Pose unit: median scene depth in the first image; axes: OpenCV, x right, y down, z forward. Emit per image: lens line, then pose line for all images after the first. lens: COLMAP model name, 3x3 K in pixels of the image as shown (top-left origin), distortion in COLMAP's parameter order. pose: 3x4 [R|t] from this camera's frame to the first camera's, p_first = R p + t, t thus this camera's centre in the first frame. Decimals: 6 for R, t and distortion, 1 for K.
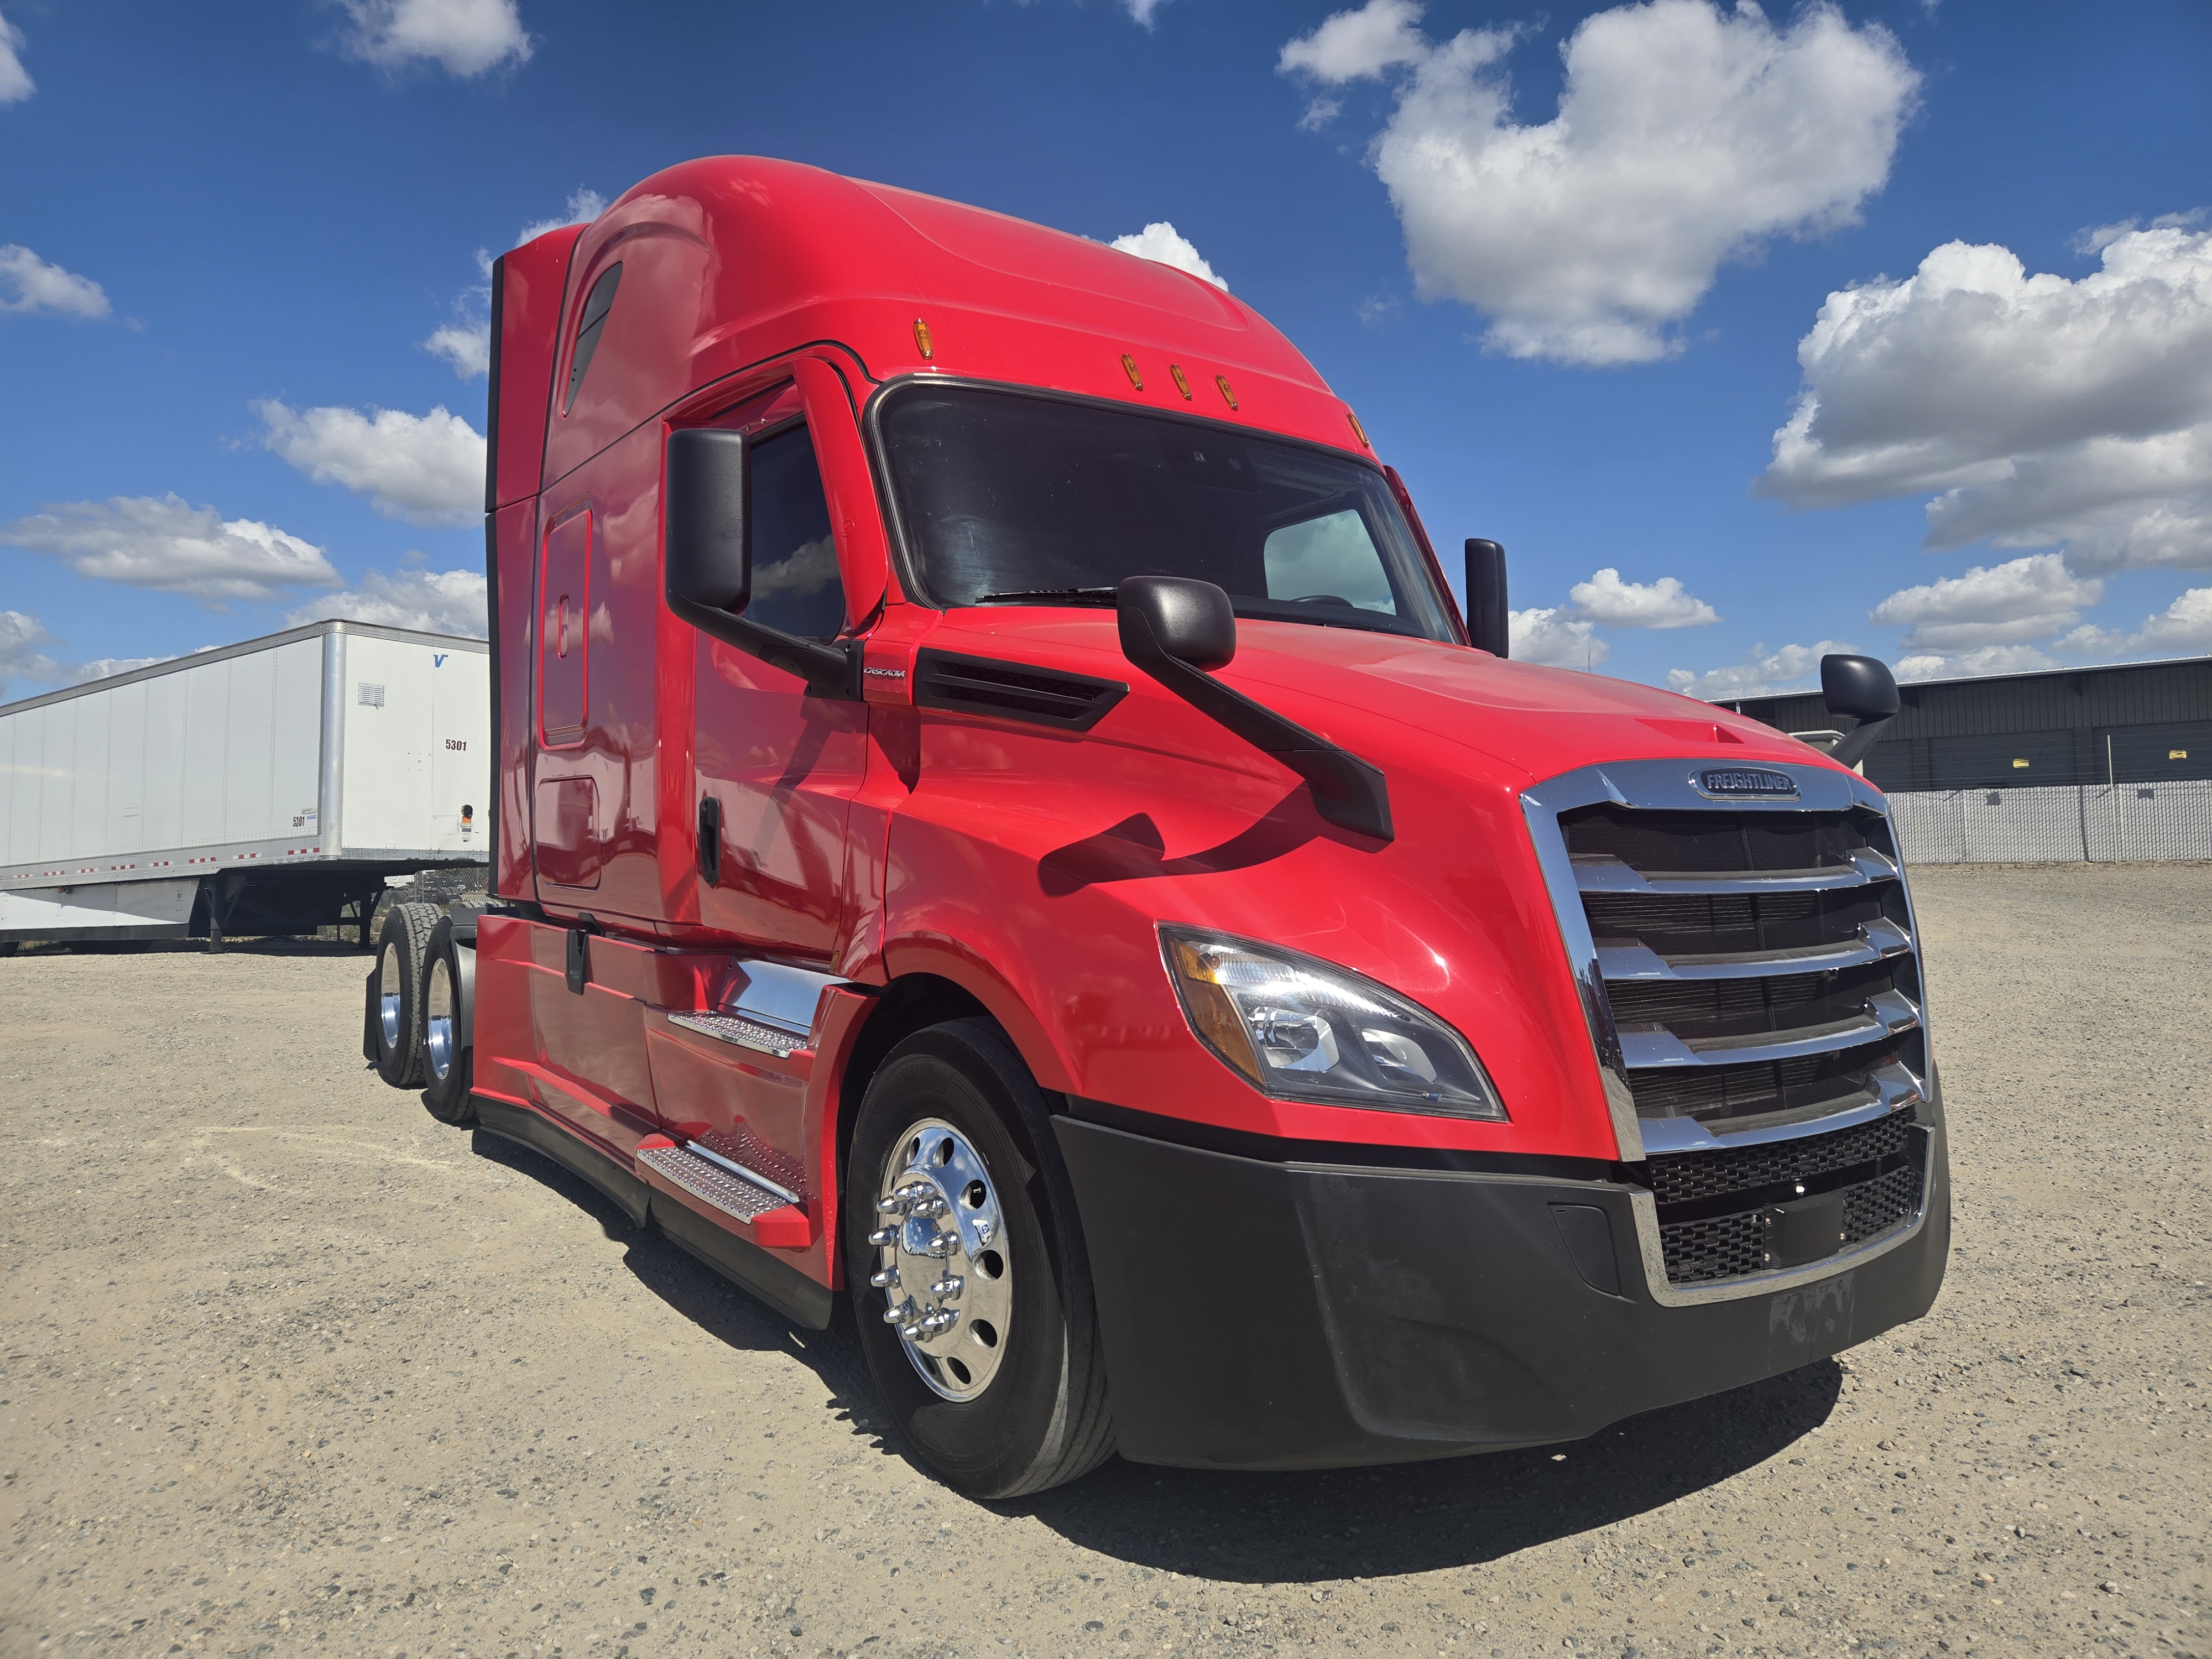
lens RADIAL K [[1506.5, 0, 1106.0], [0, 1506.5, 829.5], [0, 0, 1]] dist [0.083198, -0.097197]
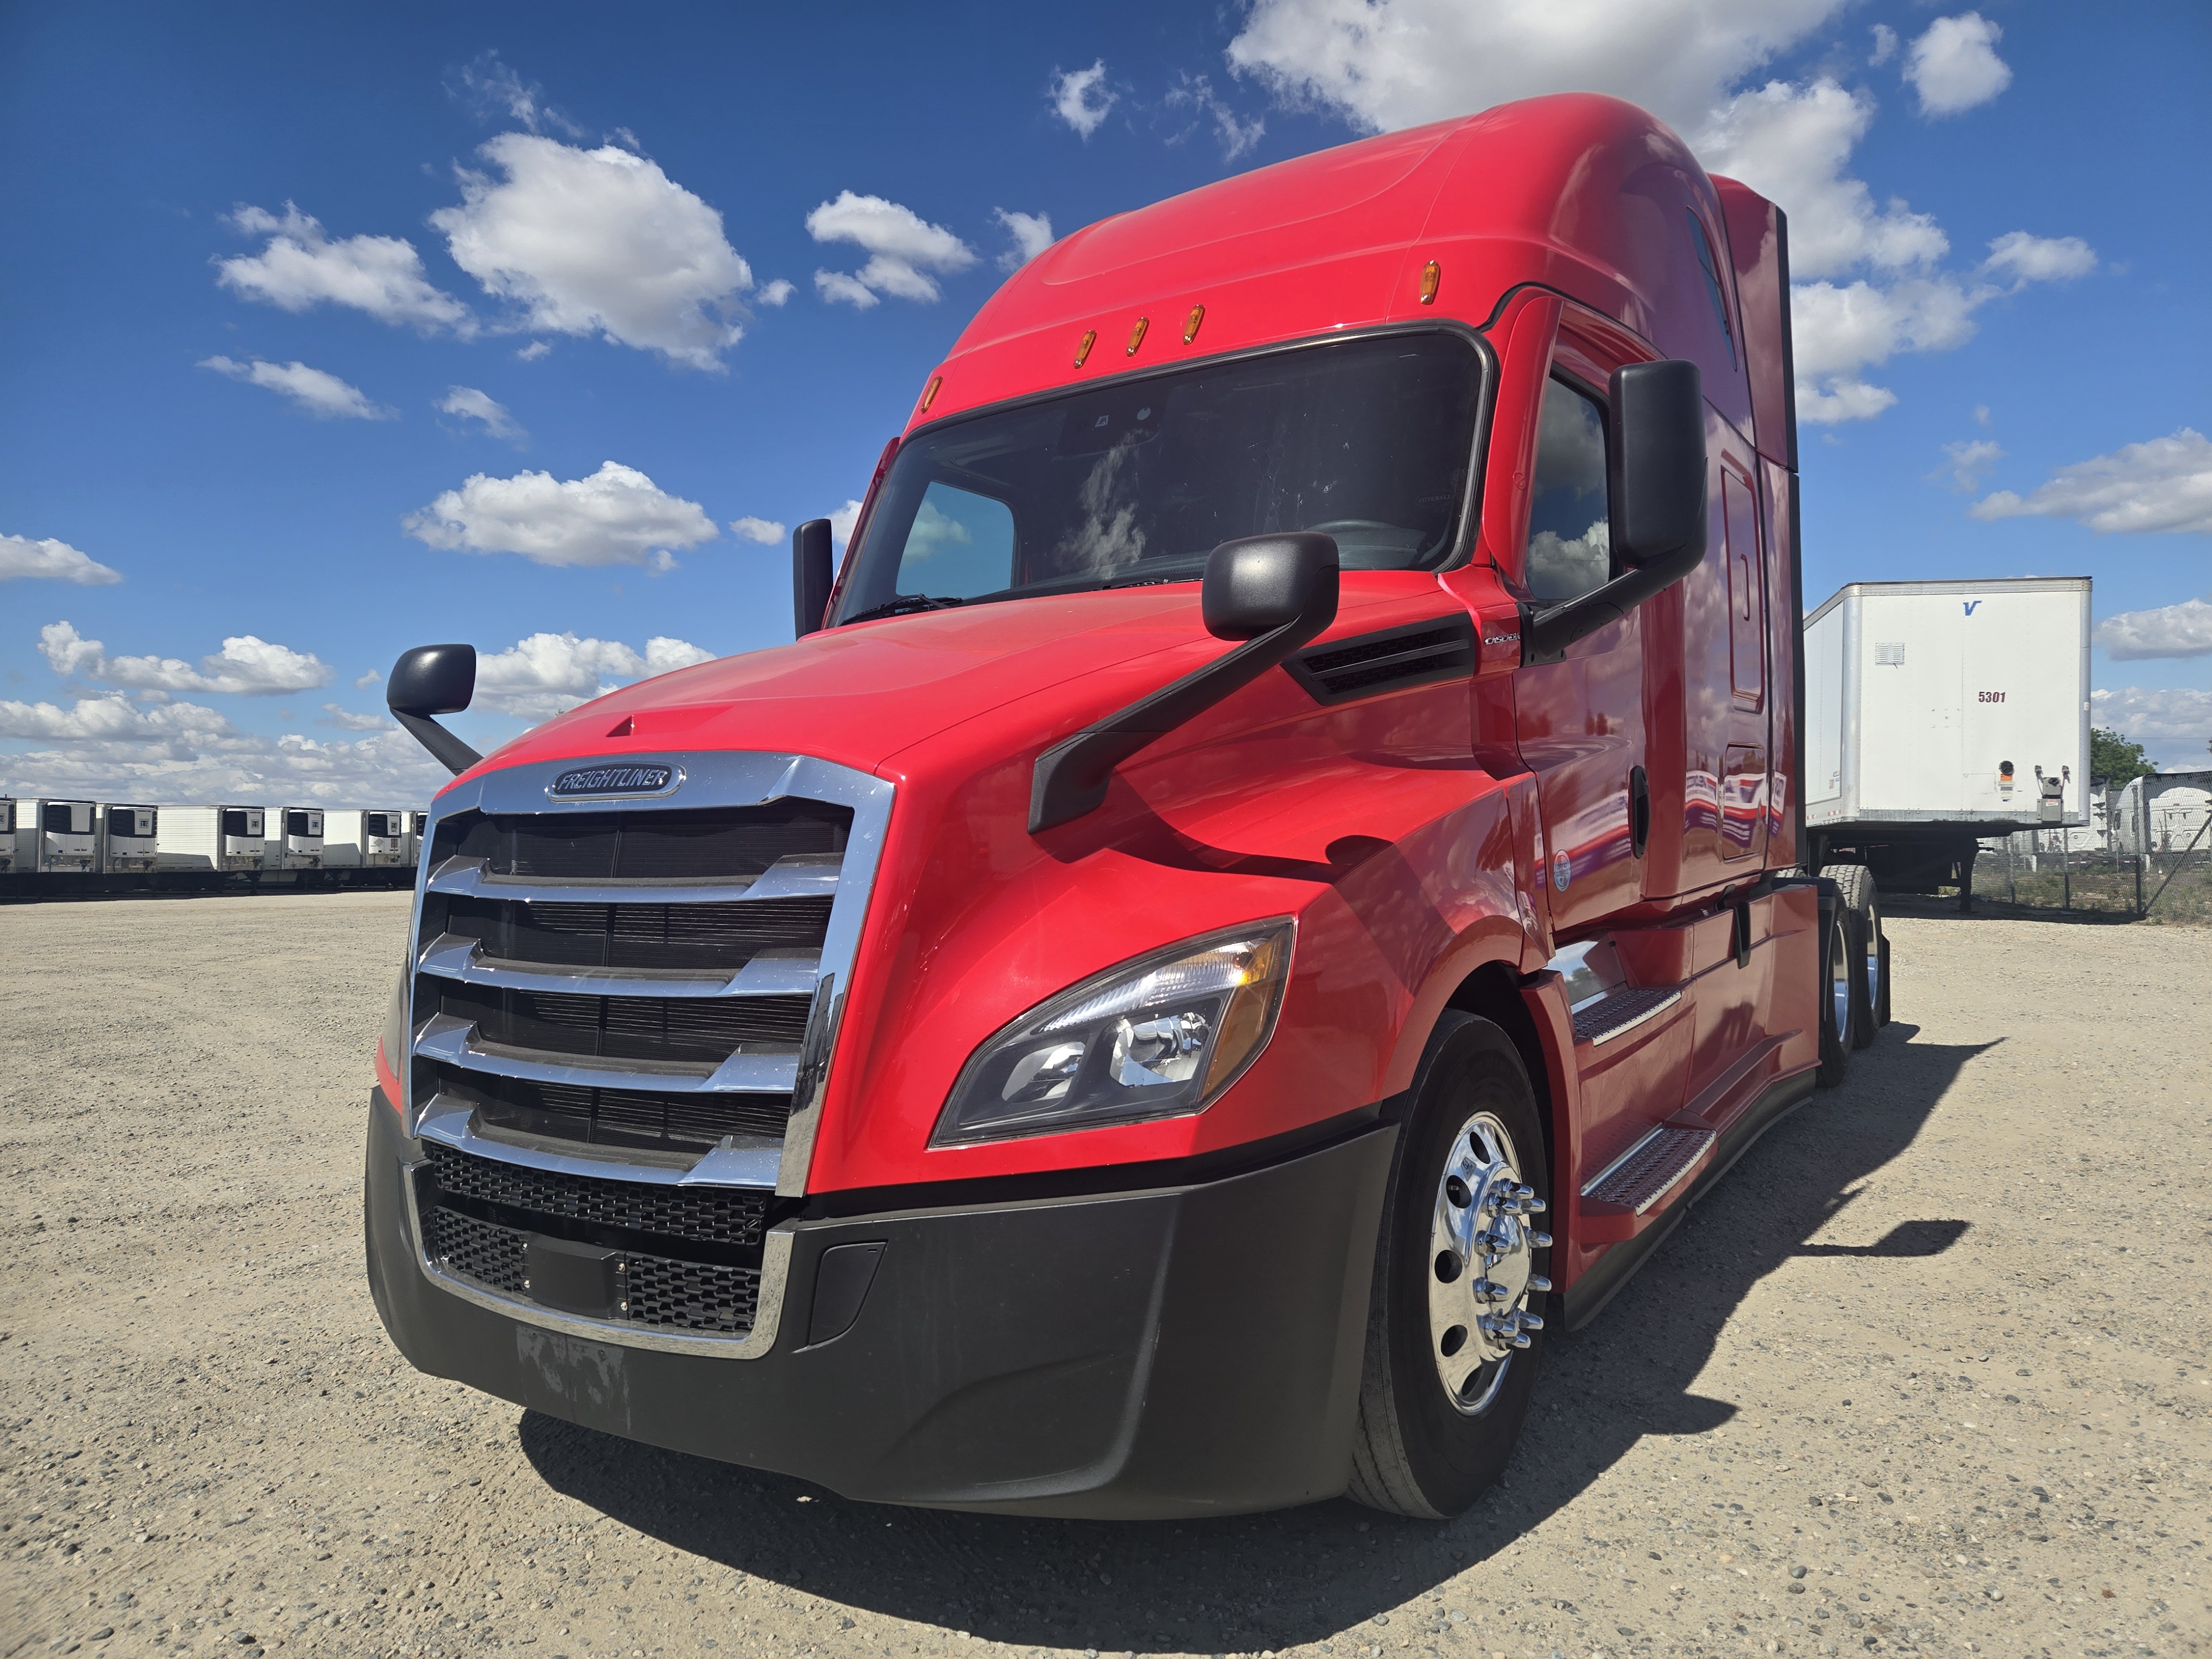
lens RADIAL K [[1482.8, 0, 1094.0], [0, 1482.8, 844.6], [0, 0, 1]] dist [0.059479, -0.042043]
pose [[0.381107, 0.016008, -0.924392, 1.338511], [0.021521, 0.999426, 0.026180, -0.009453], [0.924280, -0.029872, 0.380544, 0.920582]]
